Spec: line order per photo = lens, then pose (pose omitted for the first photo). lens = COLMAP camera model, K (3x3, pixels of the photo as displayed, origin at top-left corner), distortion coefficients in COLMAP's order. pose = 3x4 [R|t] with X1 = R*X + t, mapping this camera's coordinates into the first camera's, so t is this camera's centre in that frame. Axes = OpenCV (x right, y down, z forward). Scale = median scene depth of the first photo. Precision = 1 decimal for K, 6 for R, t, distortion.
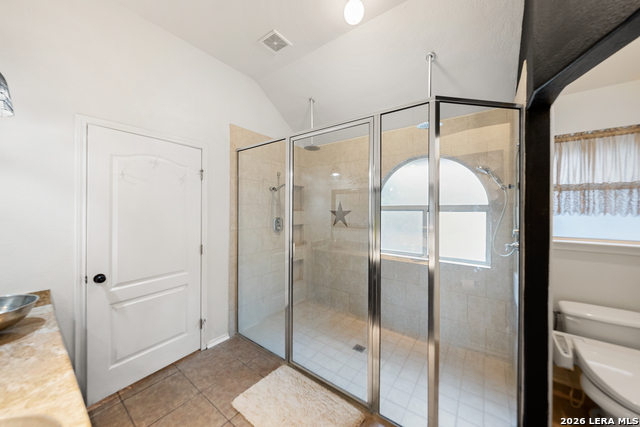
lens RADIAL K [[224.8, 0, 319.2], [0, 224.8, 211.2], [0, 0, 1]] dist [-0.003525, -0.000170]
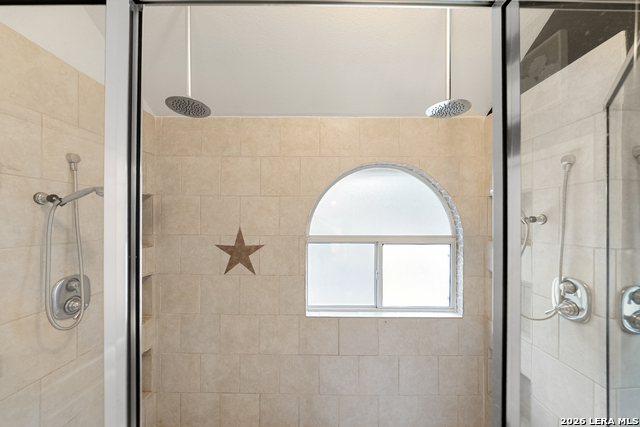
lens RADIAL K [[224.8, 0, 320.5], [0, 224.8, 220.2], [0, 0, 1]] dist [-0.003525, -0.000170]
pose [[0.799397, -0.001596, 0.600802, -0.078010], [0.003908, 0.999989, -0.002543, -0.062116], [-0.600791, 0.004381, 0.799394, 0.468589]]
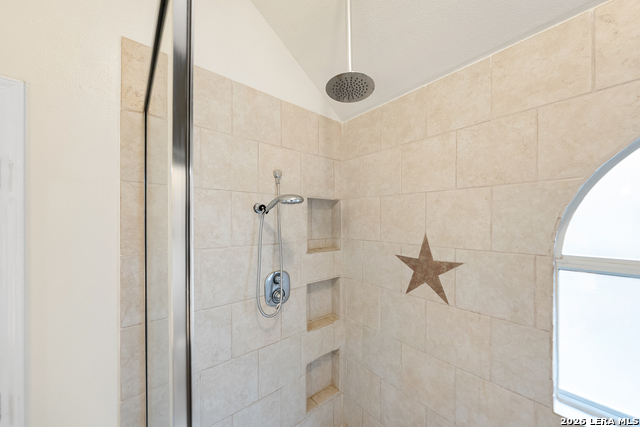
lens RADIAL K [[224.8, 0, 322.8], [0, 224.8, 221.3], [0, 0, 1]] dist [-0.003525, -0.000170]
pose [[0.977729, -0.004454, -0.209823, -0.001045], [0.002913, 0.999966, -0.007654, -0.068457], [0.209851, 0.006873, 0.977709, 0.592141]]
